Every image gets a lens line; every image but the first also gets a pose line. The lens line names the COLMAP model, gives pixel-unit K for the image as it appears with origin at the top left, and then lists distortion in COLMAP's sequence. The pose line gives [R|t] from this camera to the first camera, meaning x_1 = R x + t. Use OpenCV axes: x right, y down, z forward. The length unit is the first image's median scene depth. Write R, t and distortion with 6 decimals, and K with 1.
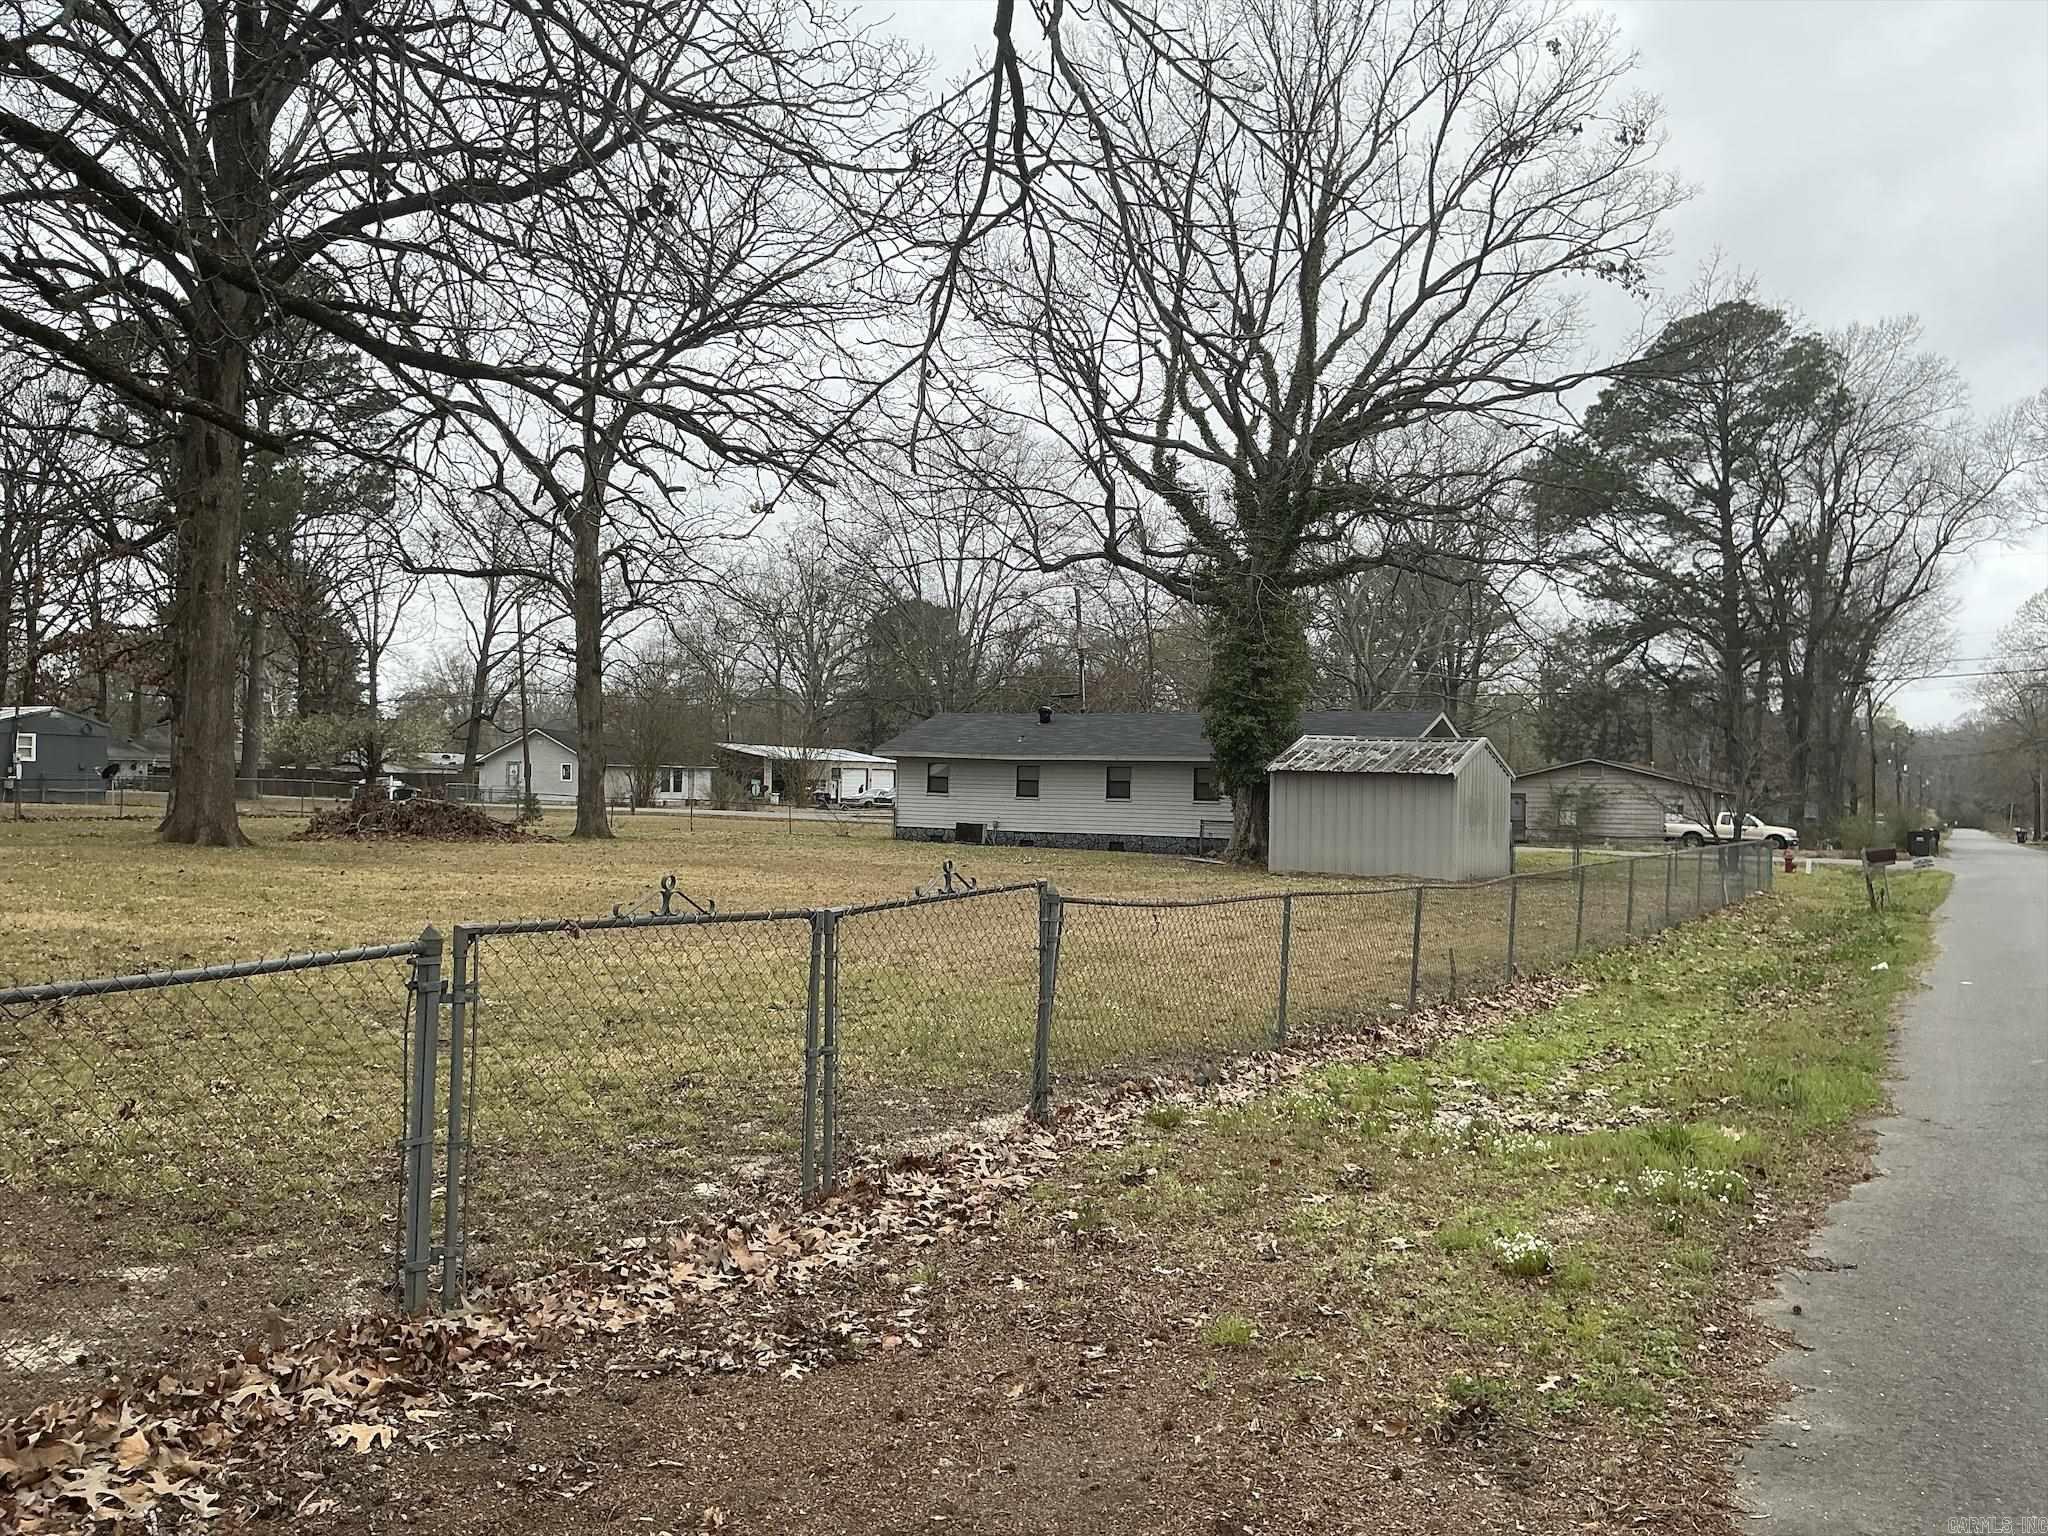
lens RADIAL K [[1688.0, 0, 1018.1], [0, 1688.0, 766.7], [0, 0, 1]] dist [0.177109, -0.403342]
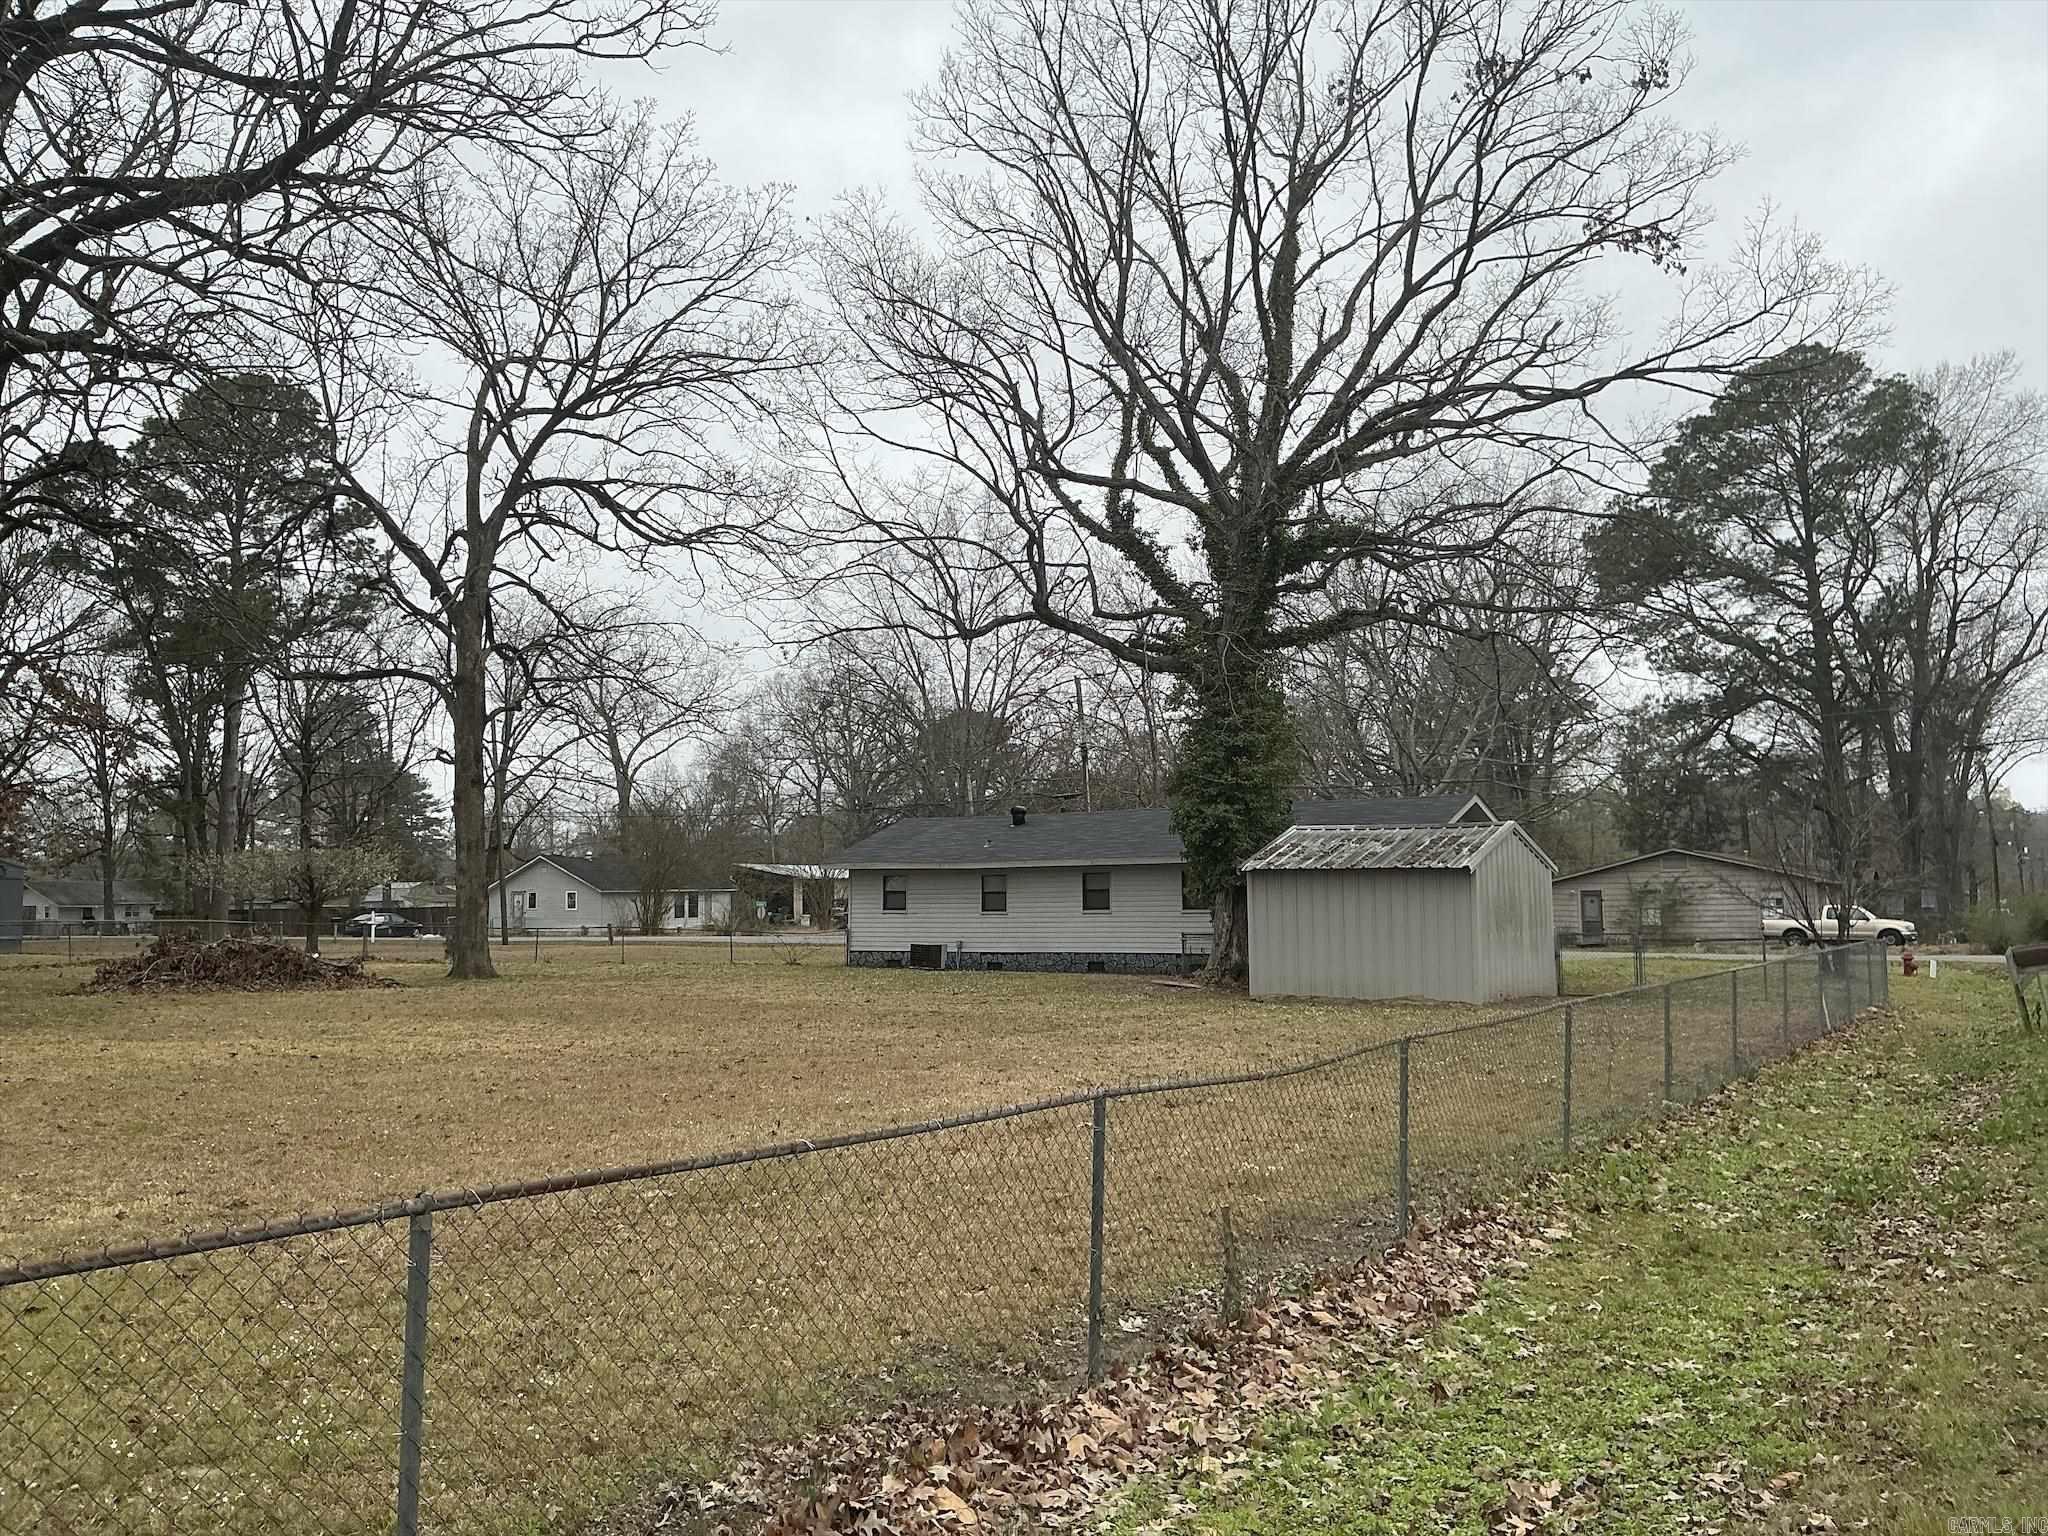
lens RADIAL K [[1689.7, 0, 1022.2], [0, 1689.7, 773.8], [0, 0, 1]] dist [0.150796, -0.314450]
pose [[0.998187, -0.035663, -0.048496, 0.044423], [0.032533, 0.997428, -0.063861, 0.002443], [0.050648, 0.062167, 0.996780, 0.099843]]
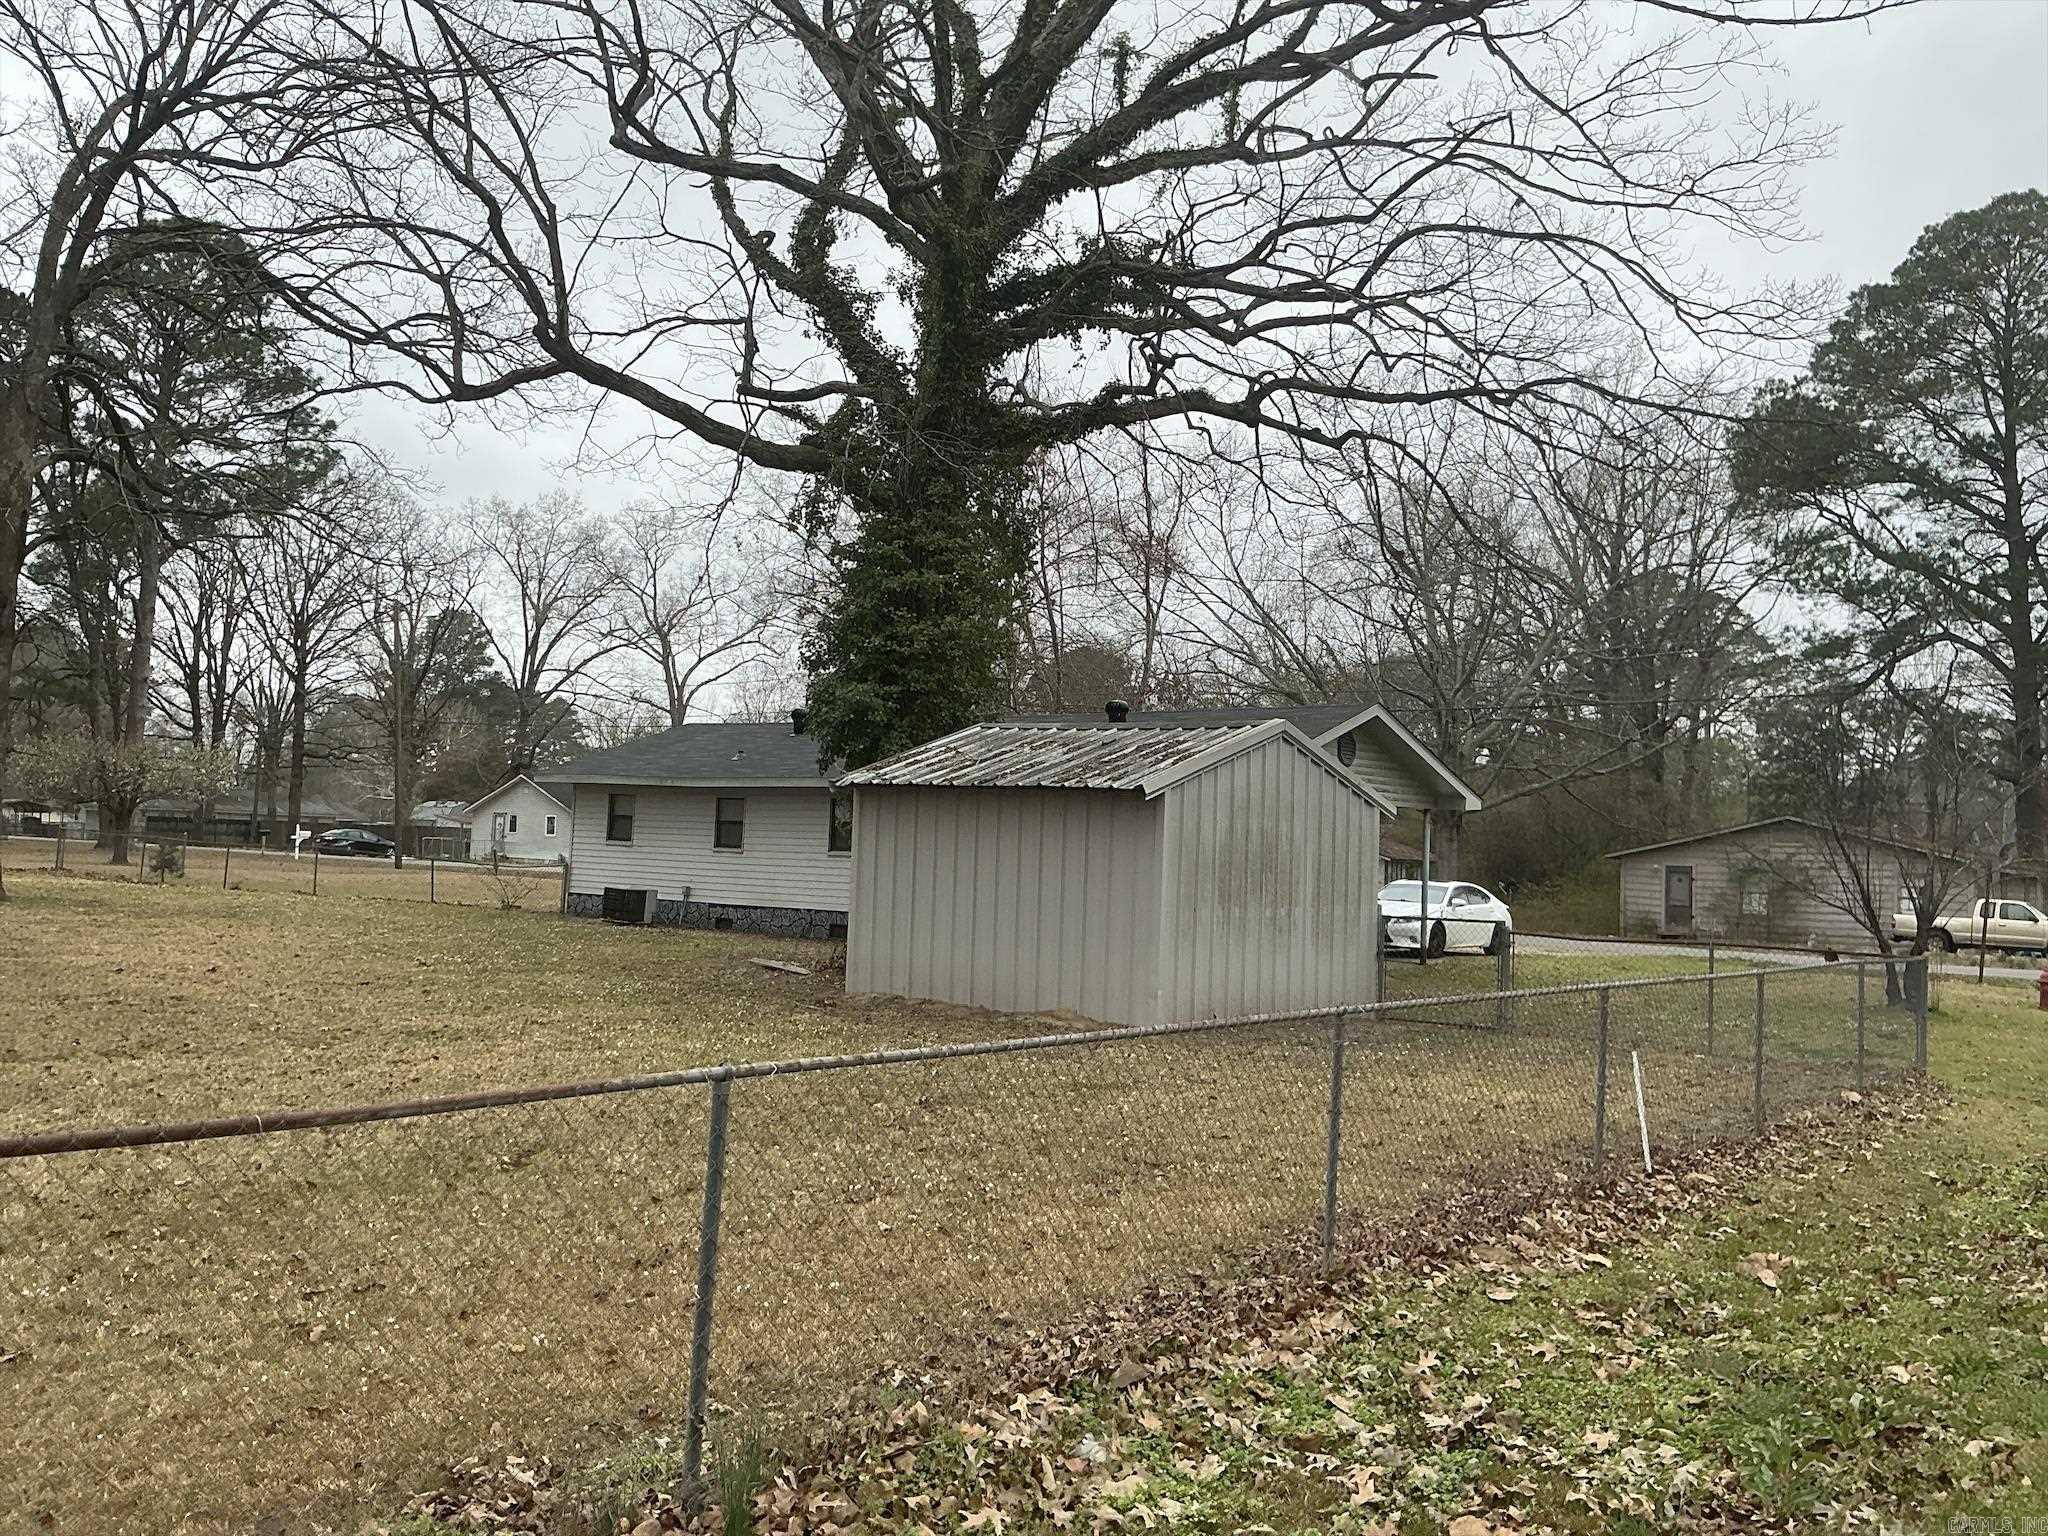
lens RADIAL K [[1689.7, 0, 1022.2], [0, 1689.7, 773.8], [0, 0, 1]] dist [0.150796, -0.314450]
pose [[0.986611, 0.008797, -0.162854, 0.148102], [-0.015189, 0.999161, -0.038044, 0.008951], [0.162383, 0.040009, 0.985916, 0.282503]]
